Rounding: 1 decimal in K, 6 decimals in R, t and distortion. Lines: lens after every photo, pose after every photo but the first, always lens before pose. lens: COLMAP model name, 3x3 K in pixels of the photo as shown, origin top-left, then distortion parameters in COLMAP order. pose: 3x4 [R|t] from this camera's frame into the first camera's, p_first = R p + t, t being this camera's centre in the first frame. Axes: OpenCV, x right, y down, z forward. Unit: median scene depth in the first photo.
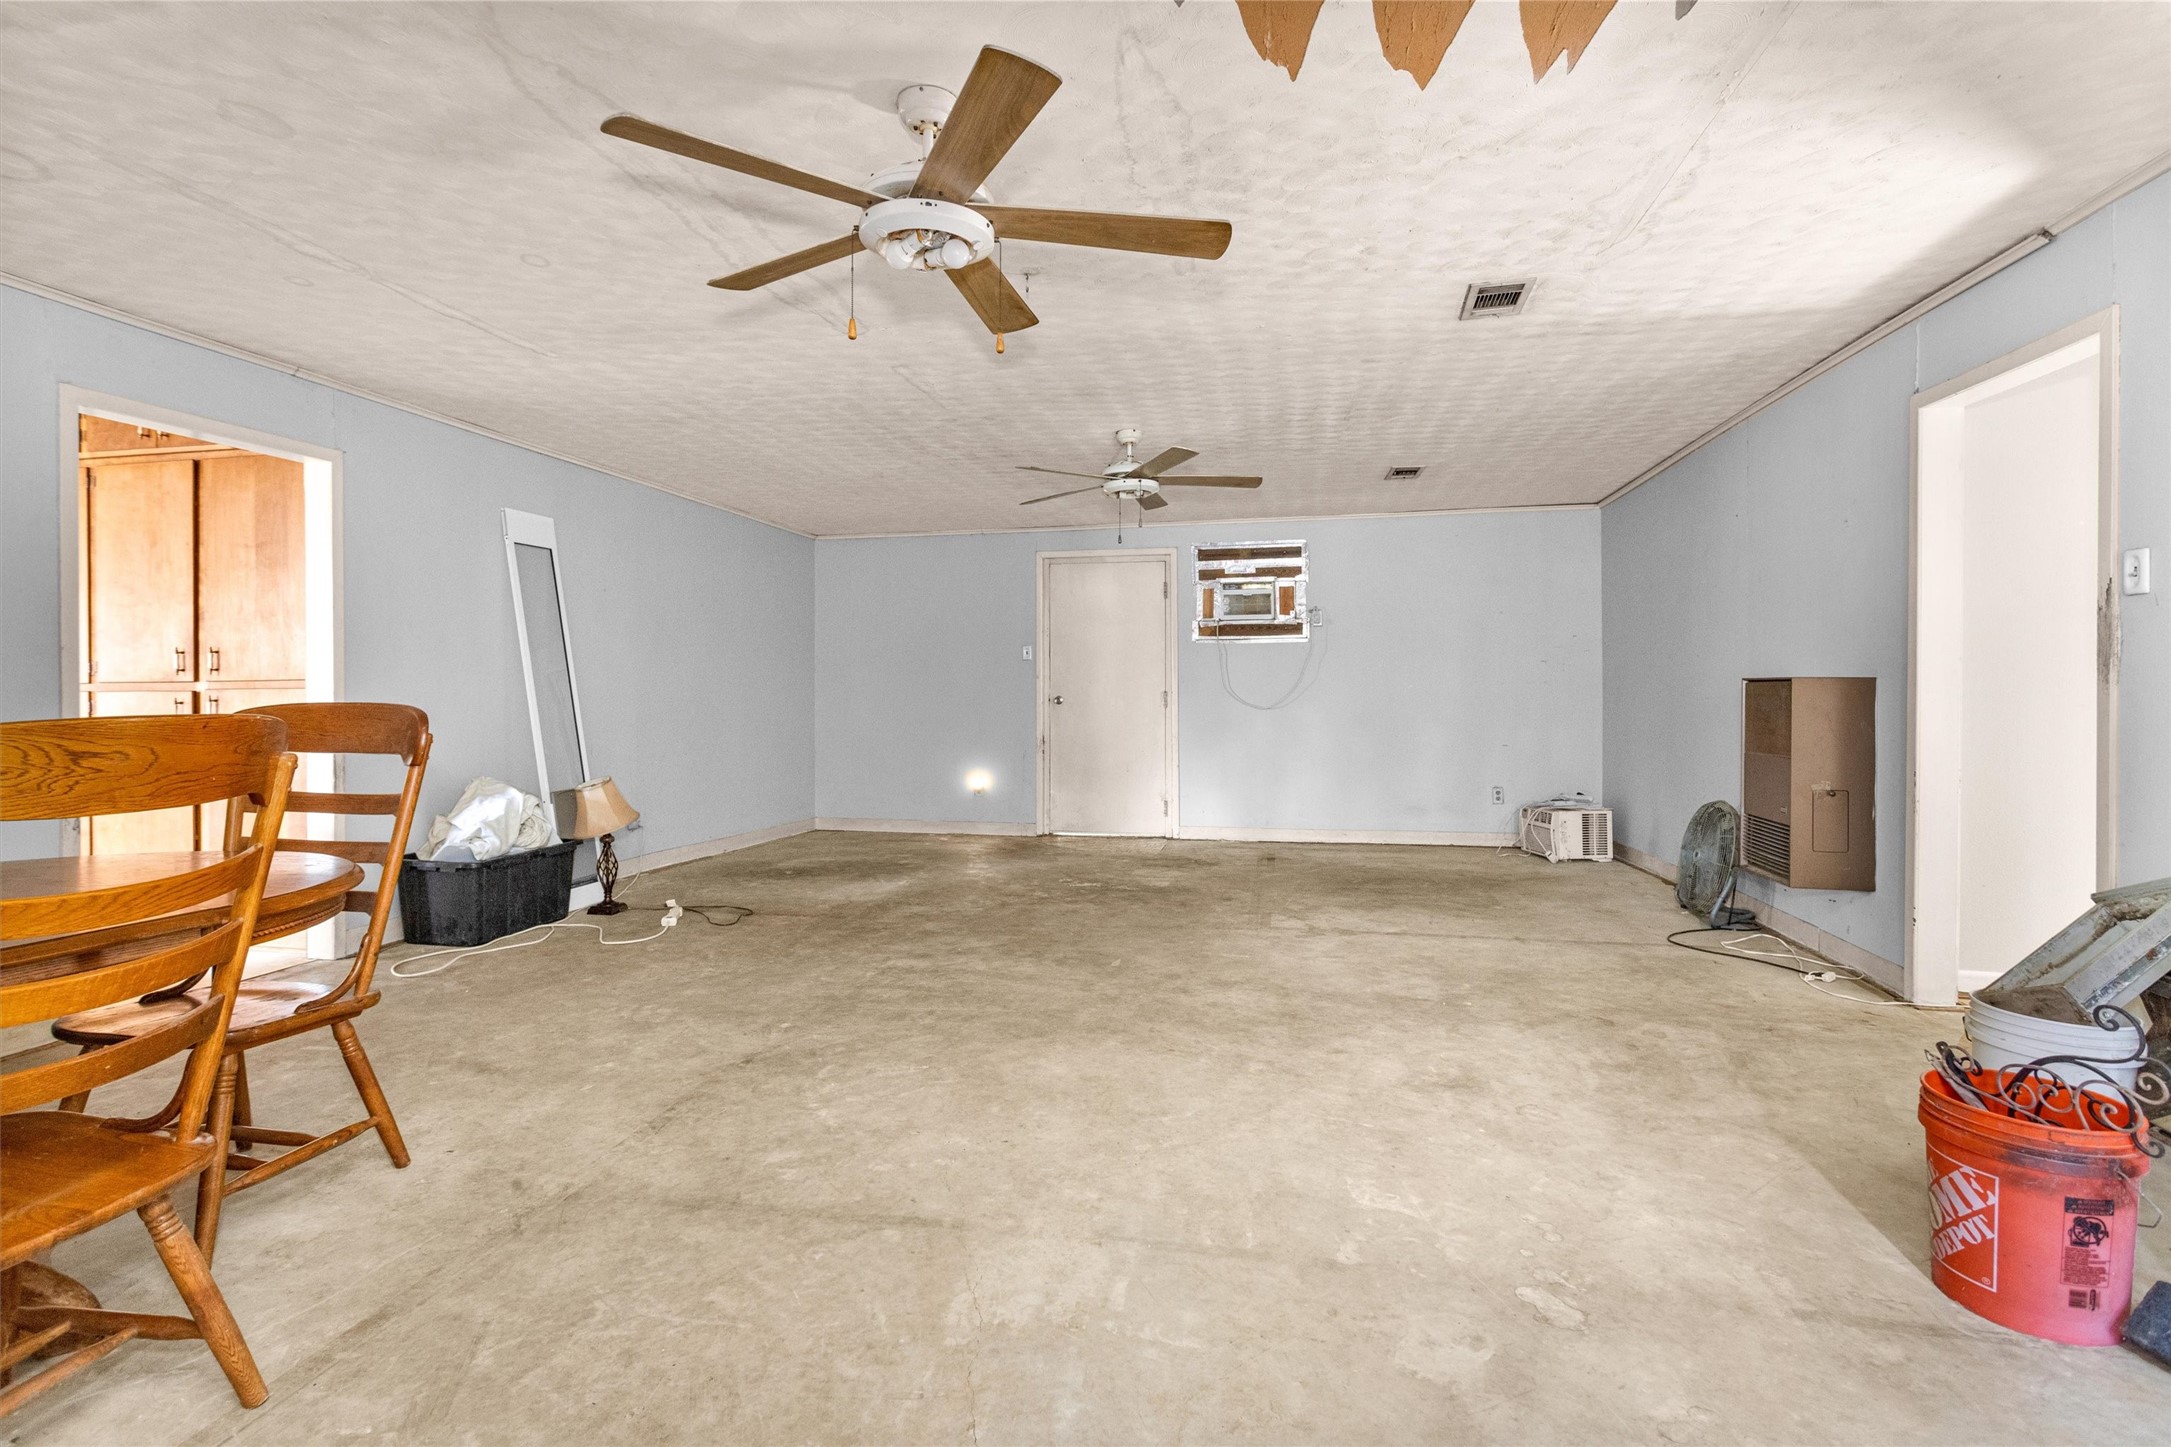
lens RADIAL K [[1051.3, 0, 1047.6], [0, 1051.3, 695.5], [0, 0, 1]] dist [-0.000103, 0.000284]
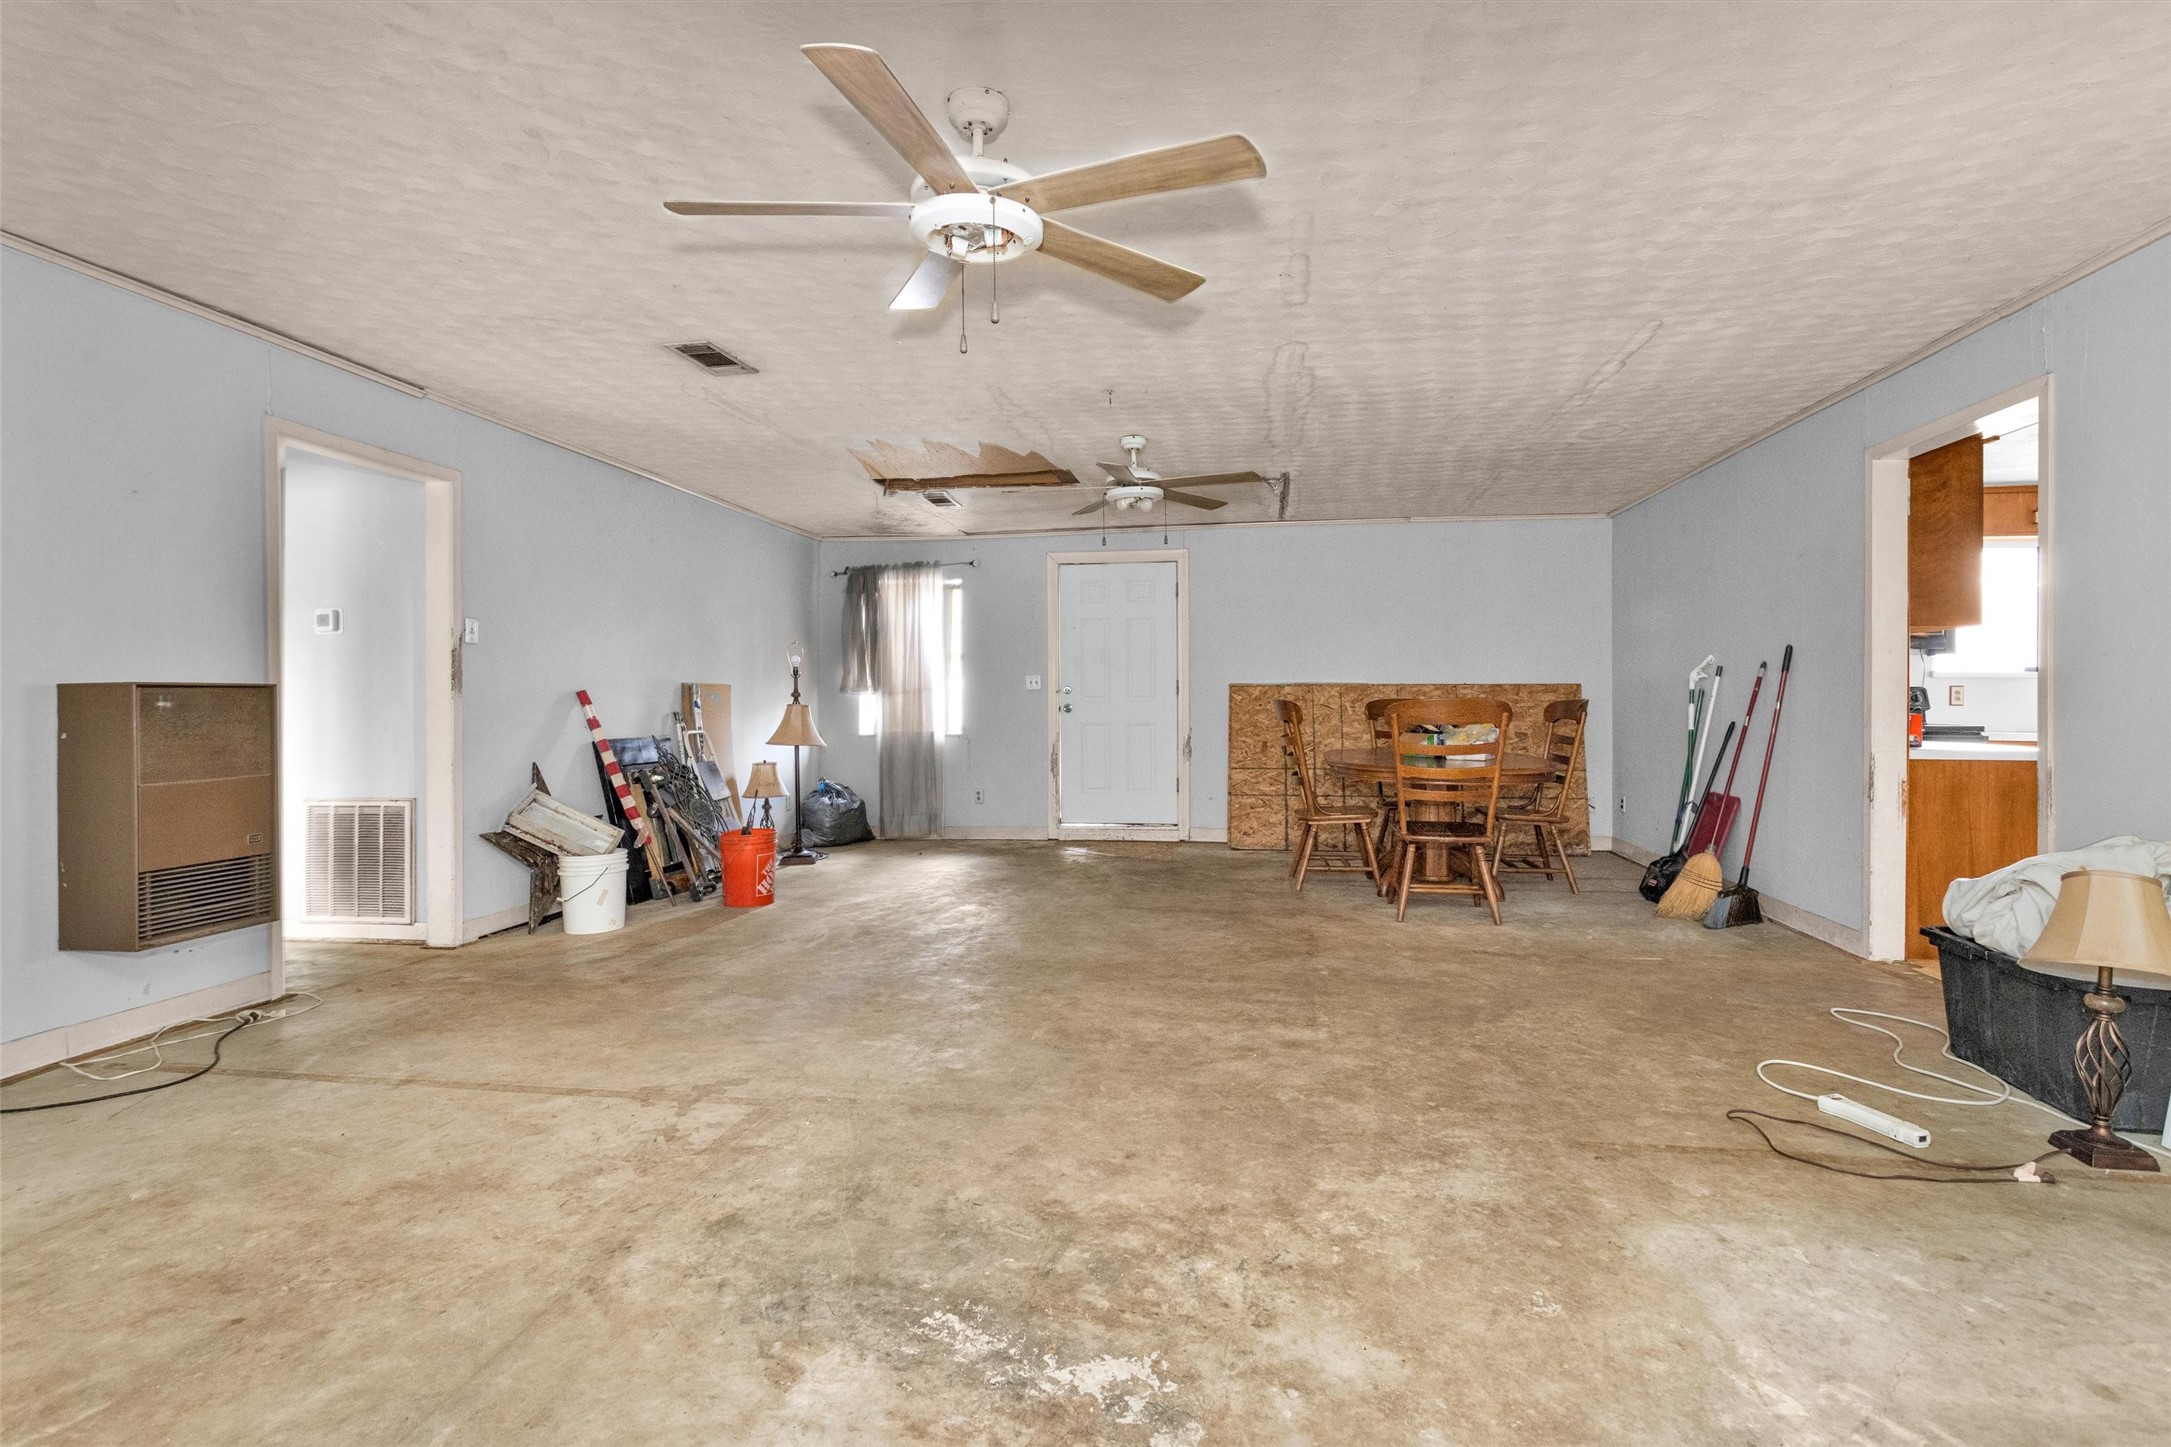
lens RADIAL K [[1051.3, 0, 1047.6], [0, 1051.3, 695.5], [0, 0, 1]] dist [-0.000103, 0.000284]
pose [[-0.999463, 0.010565, -0.031025, 0.086815], [0.010280, 0.999904, 0.009301, -0.011245], [0.031121, 0.008977, -0.999475, 1.946652]]
